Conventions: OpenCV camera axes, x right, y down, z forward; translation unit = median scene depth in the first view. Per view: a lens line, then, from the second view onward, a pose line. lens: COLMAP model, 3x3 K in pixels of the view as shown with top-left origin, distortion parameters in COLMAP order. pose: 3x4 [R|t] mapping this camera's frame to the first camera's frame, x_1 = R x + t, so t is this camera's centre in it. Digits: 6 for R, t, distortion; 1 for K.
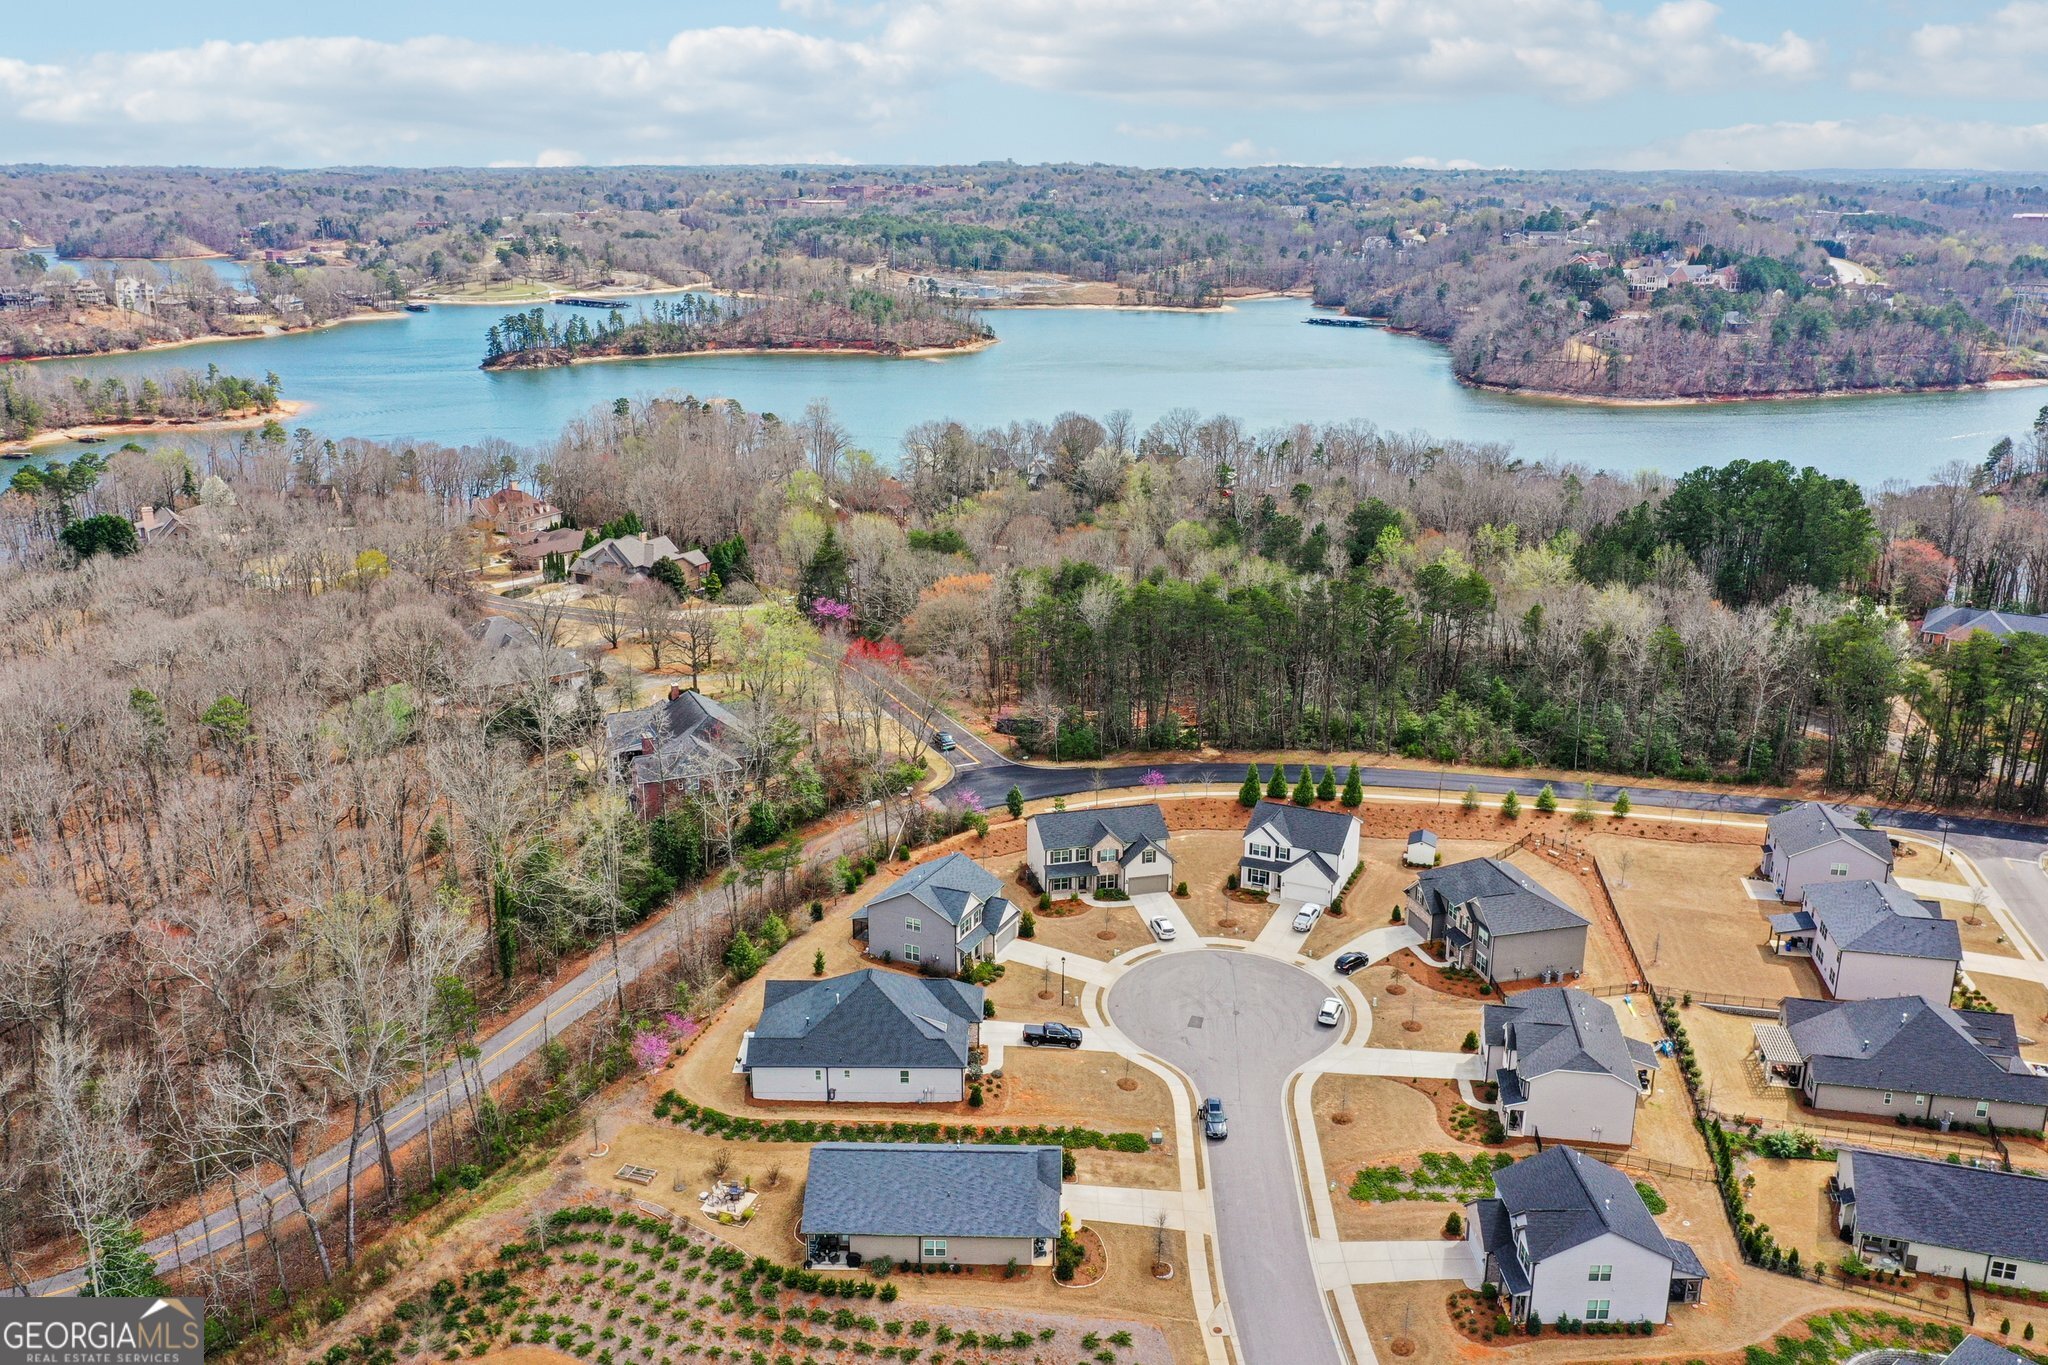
lens RADIAL K [[1671.7, 0, 1024.0], [0, 1671.7, 682.5], [0, 0, 1]] dist [0.006860, -0.001773]
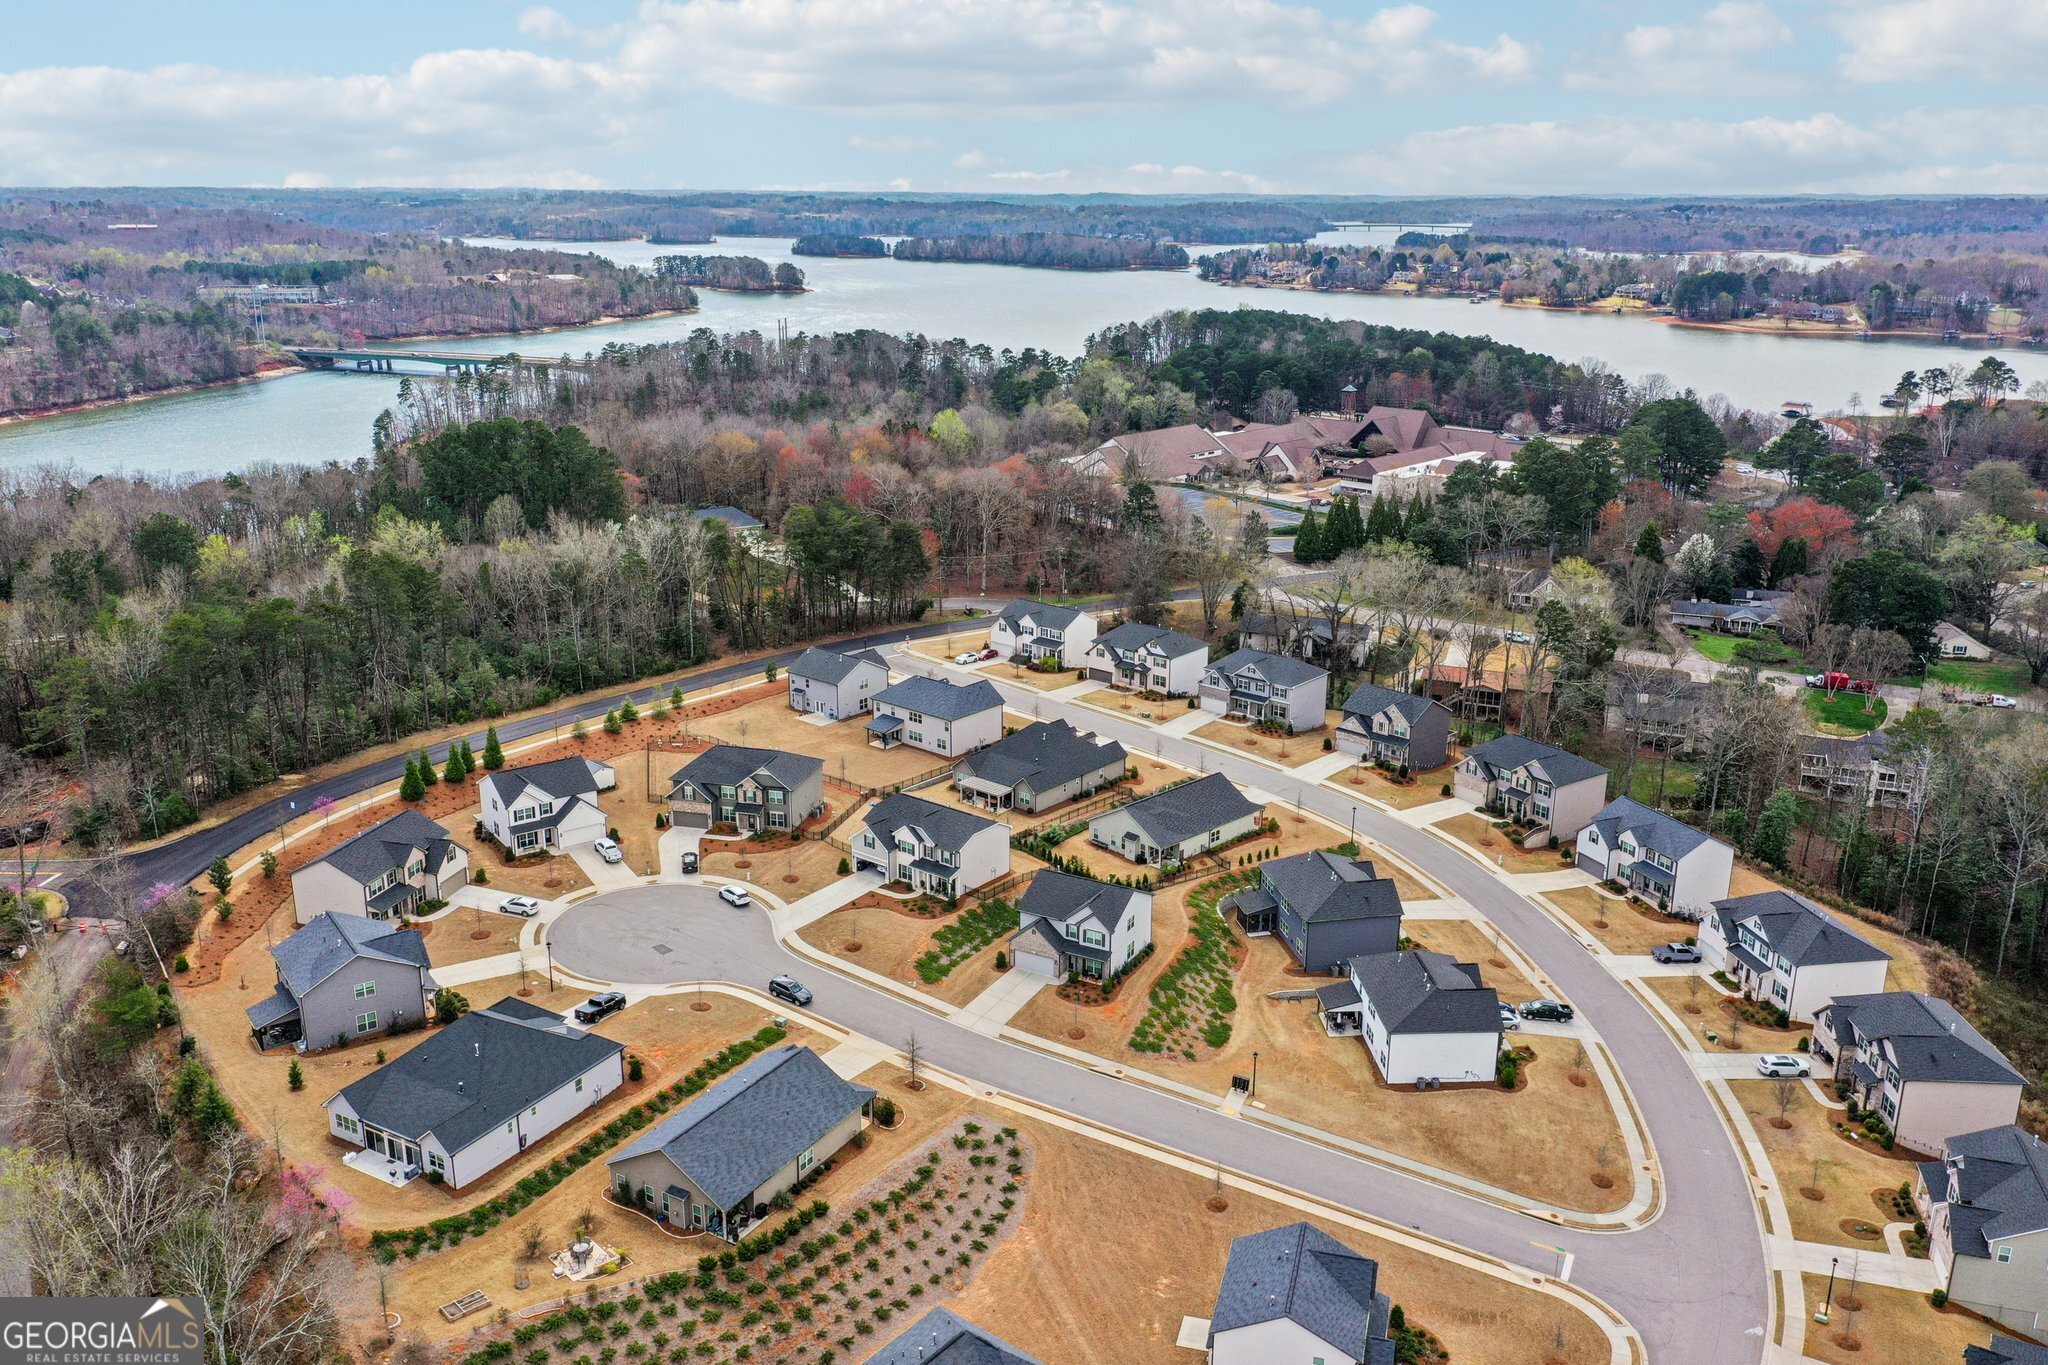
lens RADIAL K [[1635.3, 0, 1024.0], [0, 1635.3, 682.5], [0, 0, 1]] dist [0.006665, 0.006481]
pose [[0.491721, -0.258026, 0.831645, -0.123199], [0.260527, 0.954932, 0.142237, -0.009254], [-0.830865, 0.146725, 0.536782, 0.047474]]
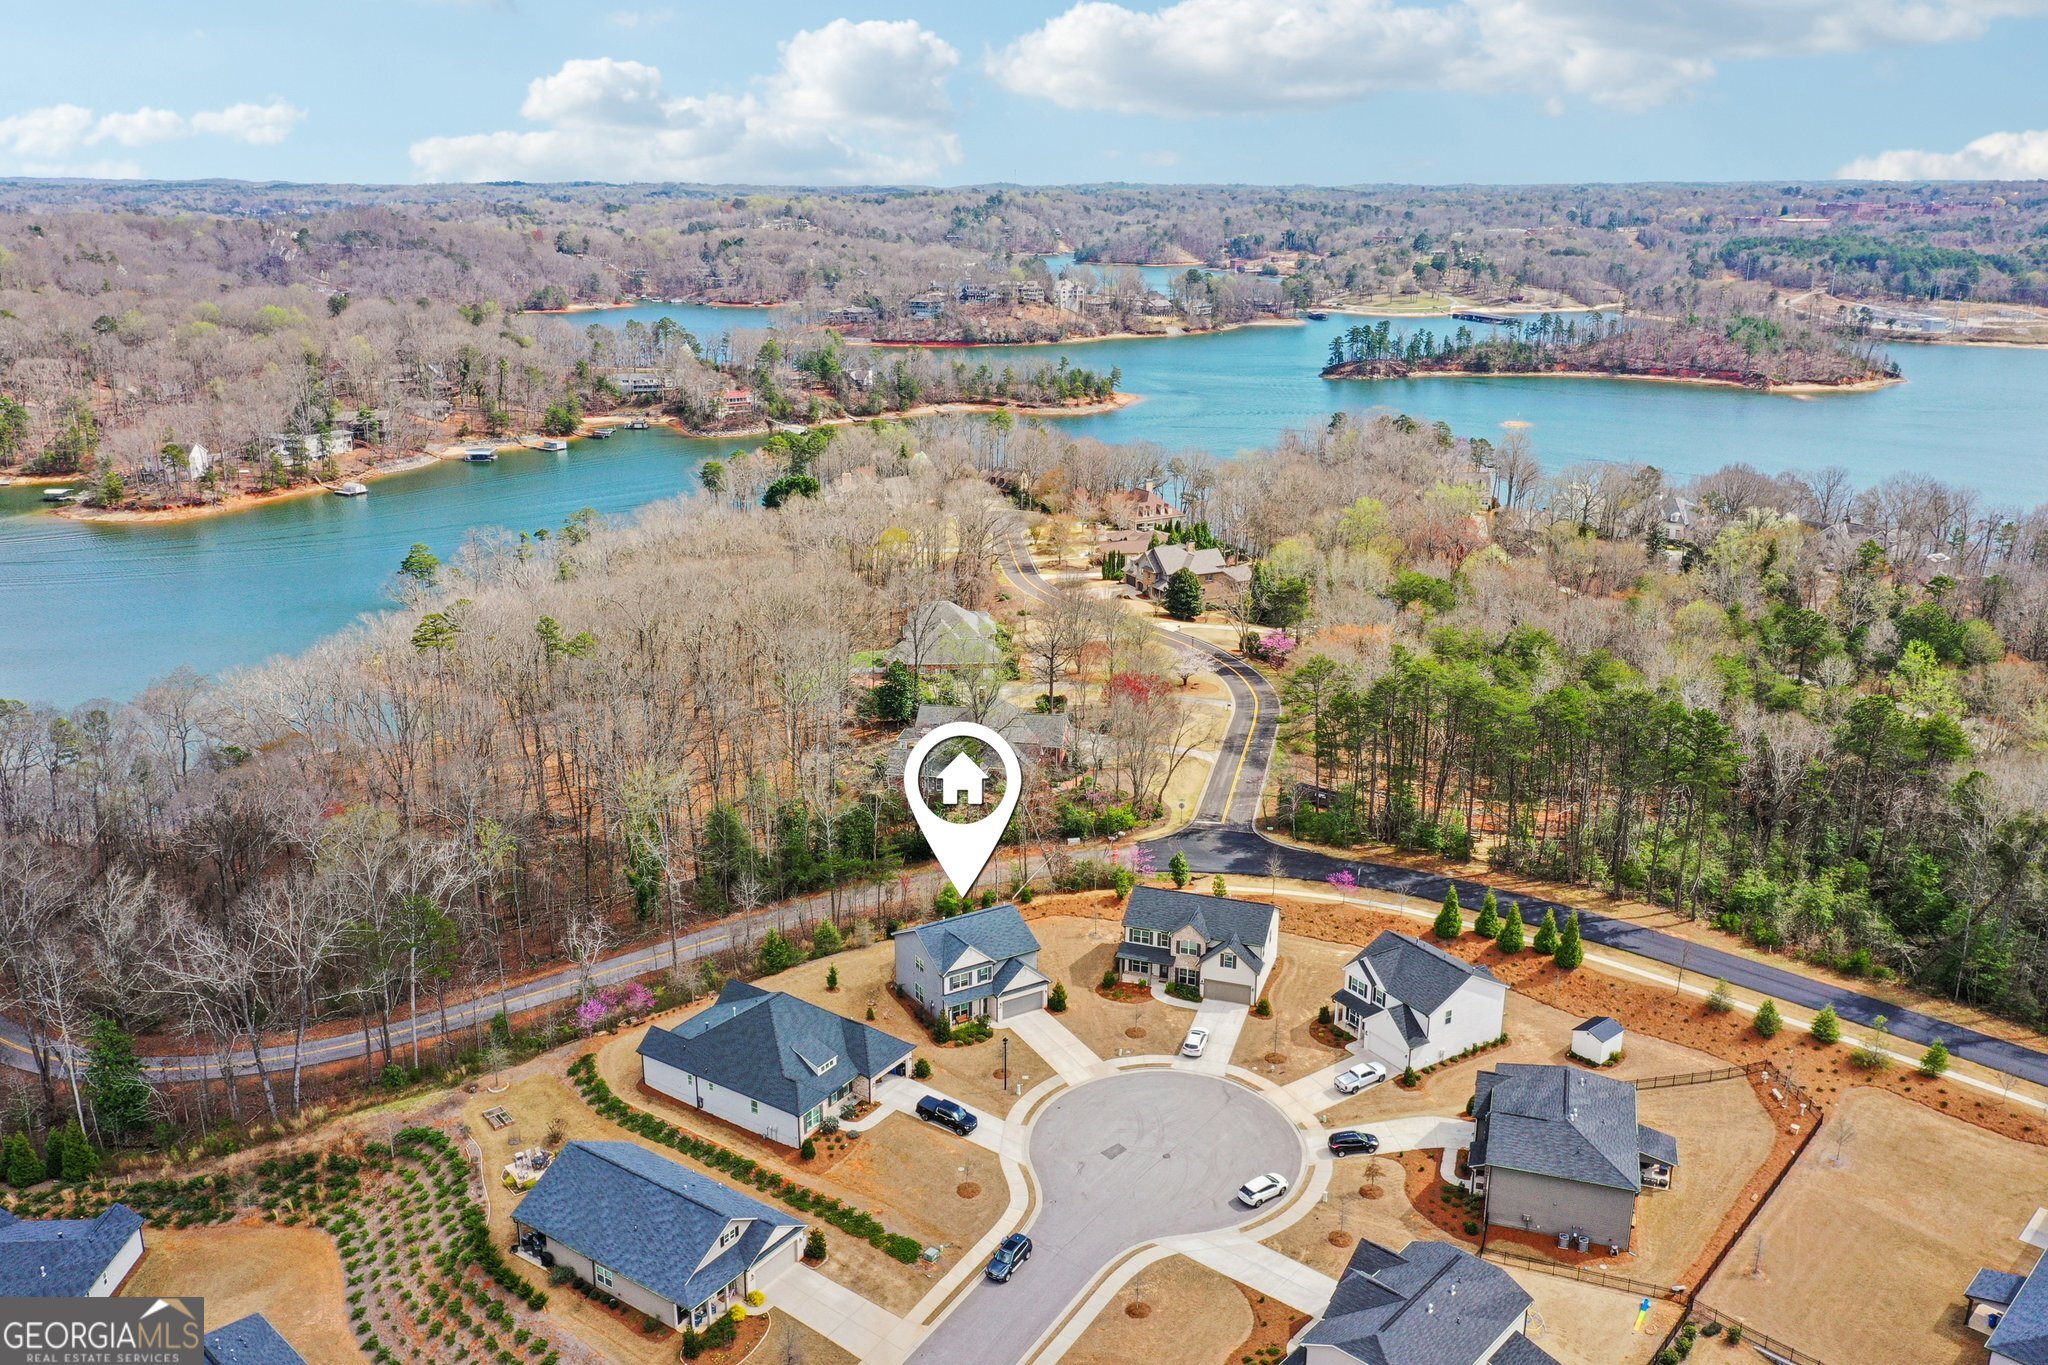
lens RADIAL K [[1635.3, 0, 1024.0], [0, 1635.3, 682.5], [0, 0, 1]] dist [0.006665, 0.006481]
pose [[0.834570, 0.160527, -0.526995, 0.097843], [-0.162256, 0.985797, 0.043325, -0.014274], [0.526465, 0.049351, 0.848763, 0.047754]]
